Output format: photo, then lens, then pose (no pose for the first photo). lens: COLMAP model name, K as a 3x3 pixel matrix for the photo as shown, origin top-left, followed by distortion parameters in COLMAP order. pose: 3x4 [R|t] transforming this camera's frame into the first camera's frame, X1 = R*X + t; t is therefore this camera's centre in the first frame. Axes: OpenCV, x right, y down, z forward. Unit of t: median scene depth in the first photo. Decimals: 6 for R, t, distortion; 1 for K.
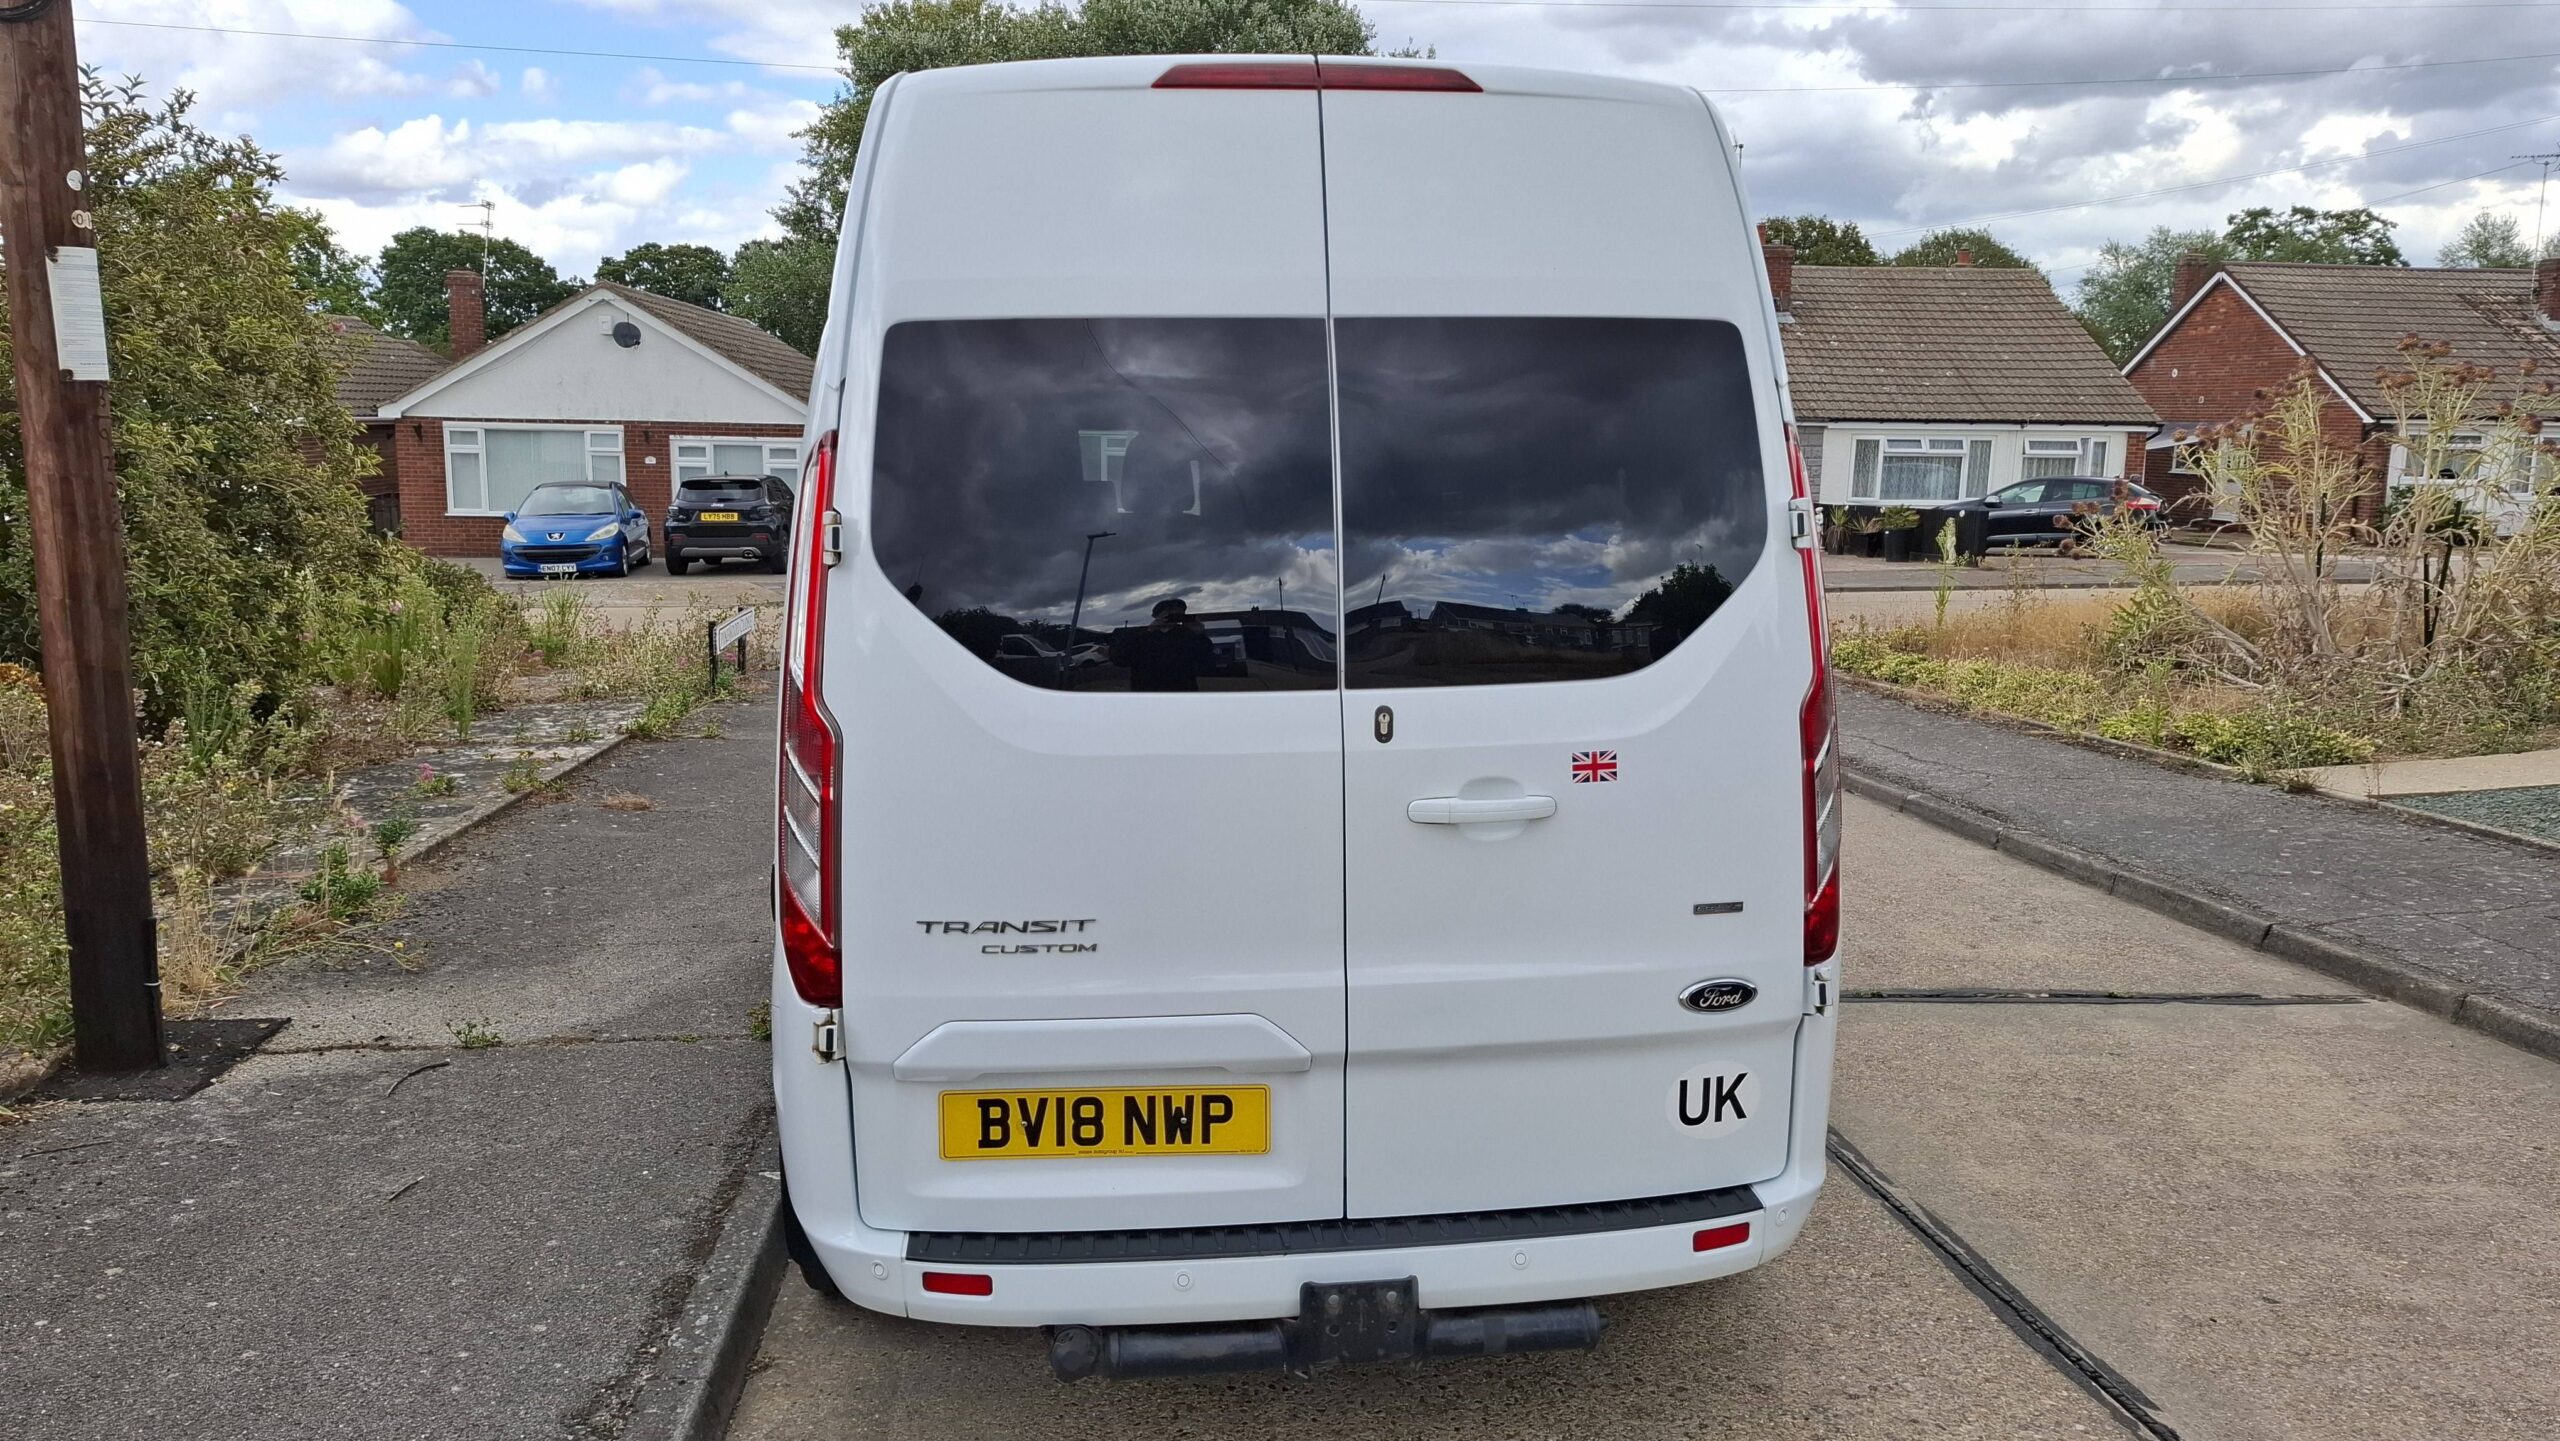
lens RADIAL K [[1798.8, 0, 1297.6], [0, 1798.8, 704.6], [0, 0, 1]] dist [0.011026, -0.007908]
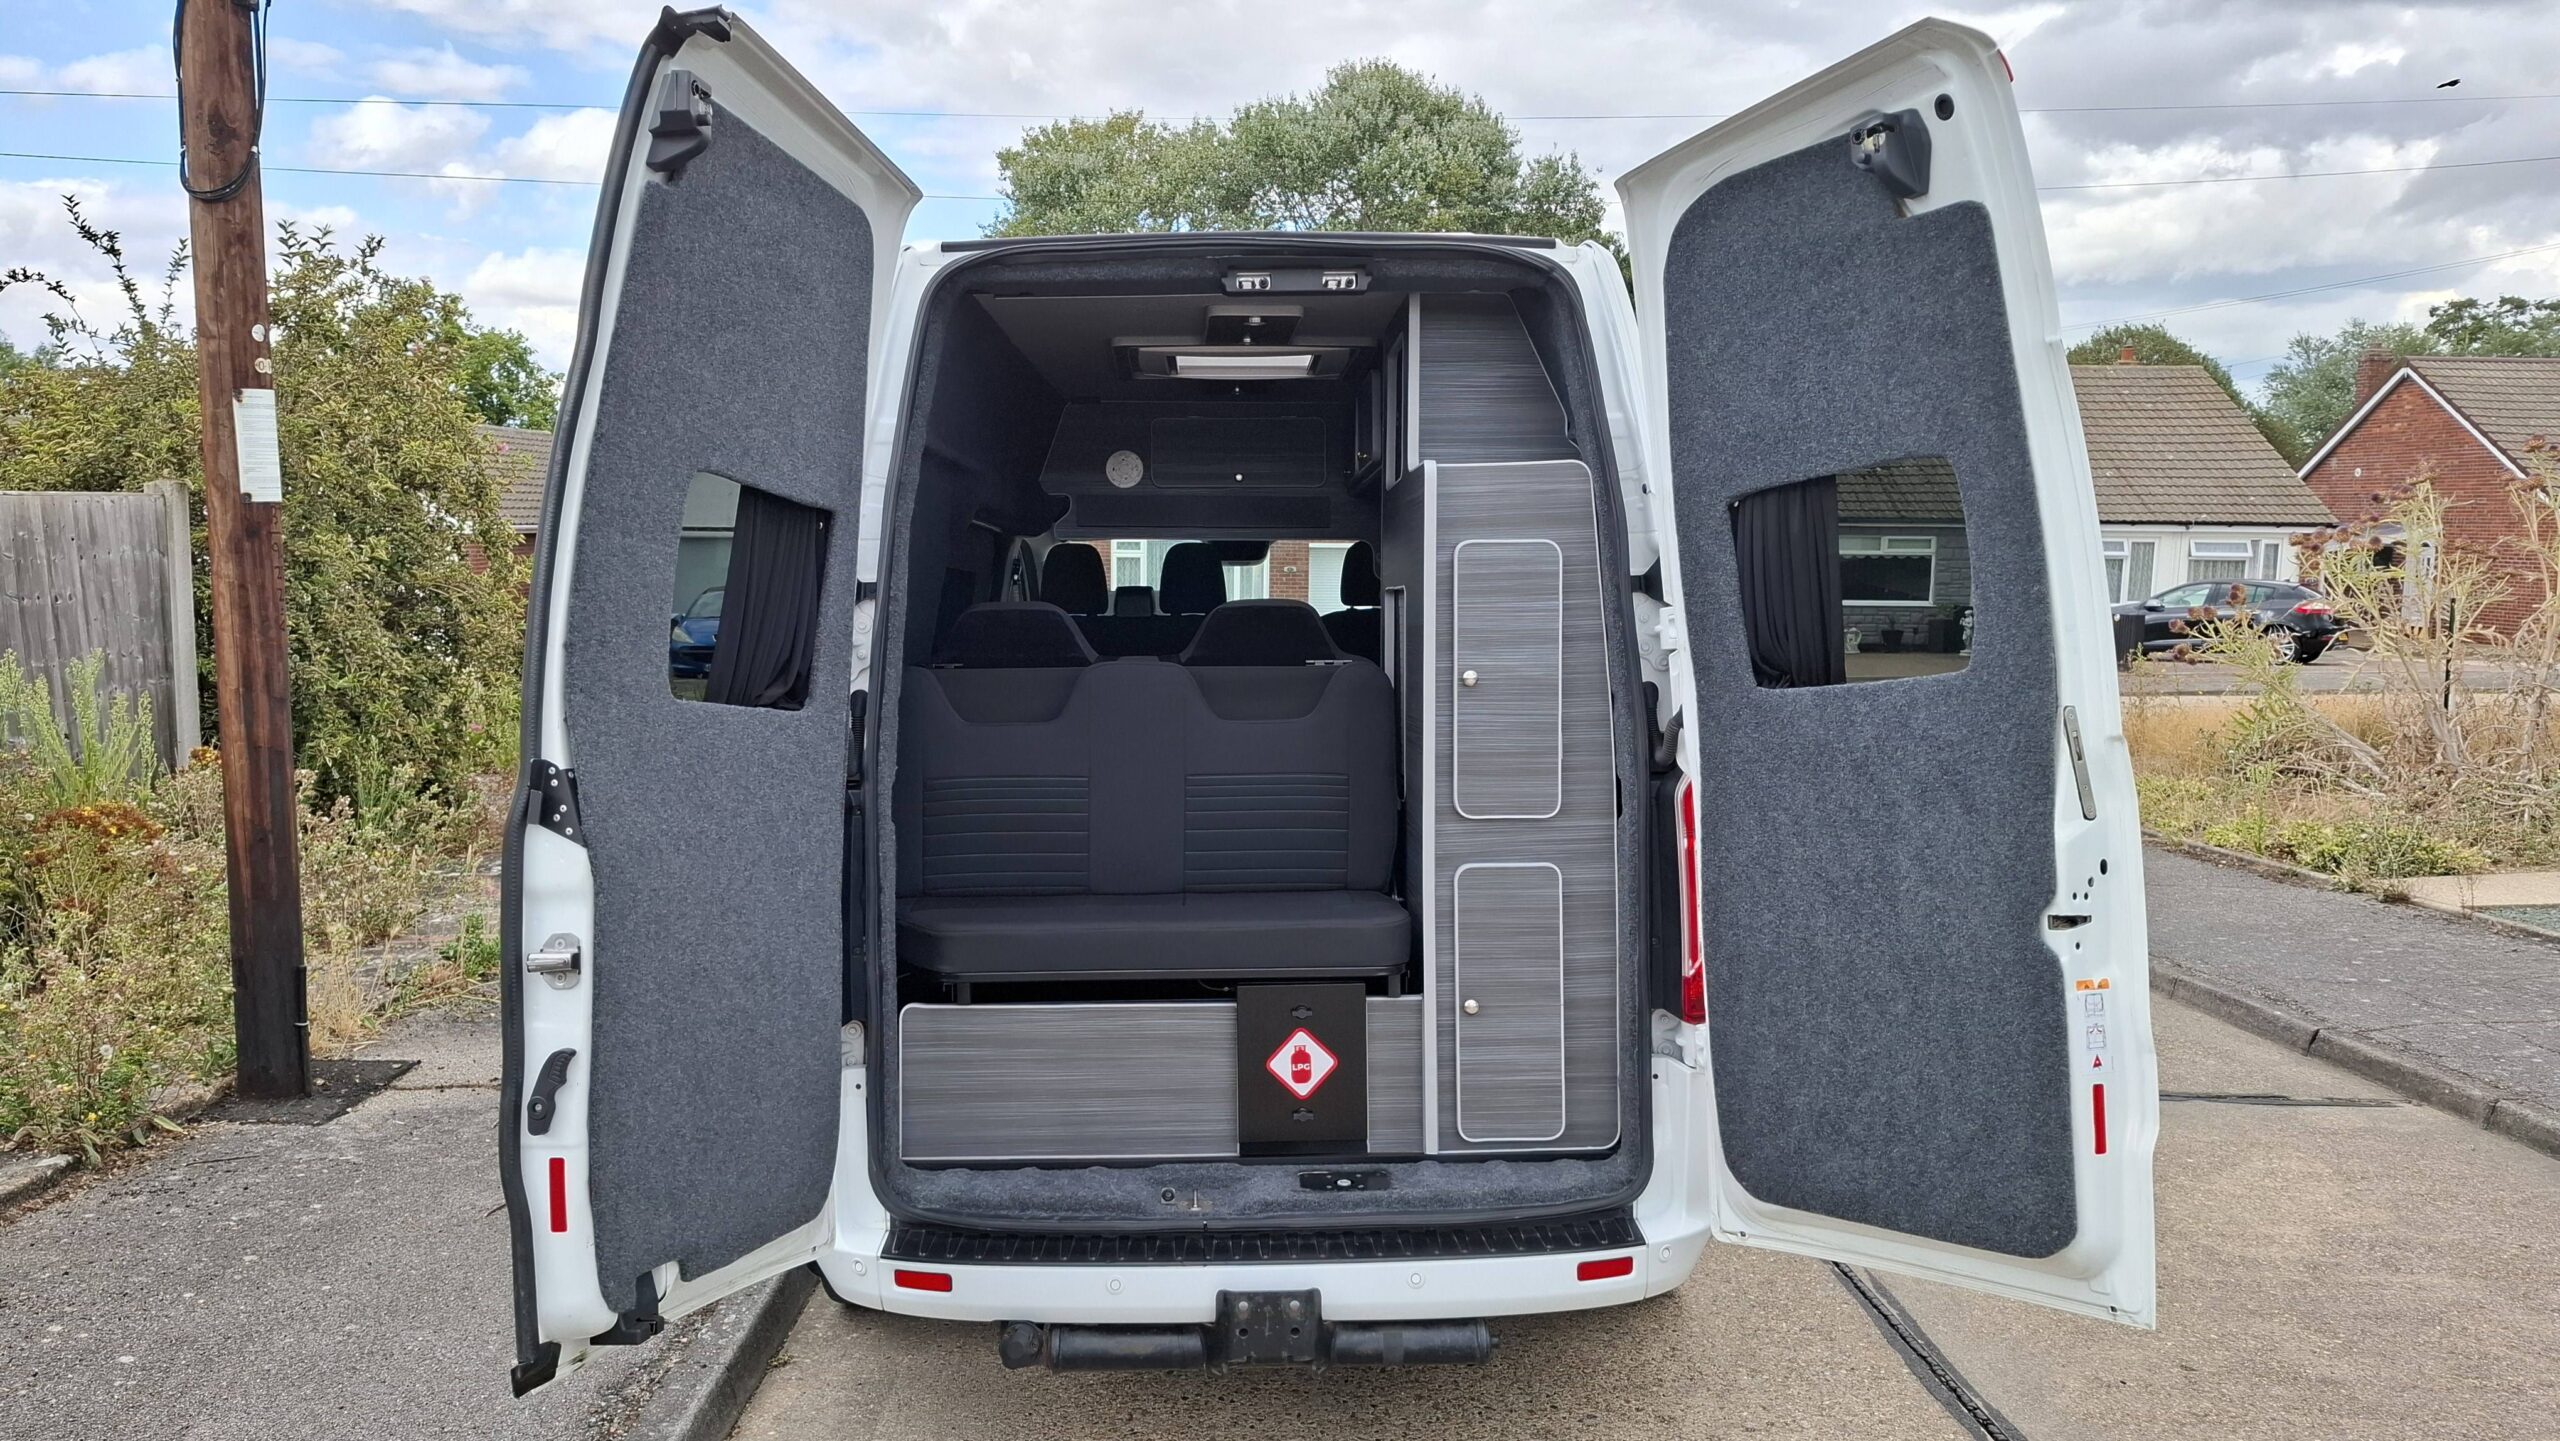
lens RADIAL K [[1798.8, 0, 1262.0], [0, 1798.8, 740.3], [0, 0, 1]] dist [0.011026, -0.007908]
pose [[0.994911, 0.008451, -0.100406, 0.084058], [-0.012199, 0.999249, -0.036768, 0.009110], [0.100019, 0.037806, 0.994267, -0.083978]]
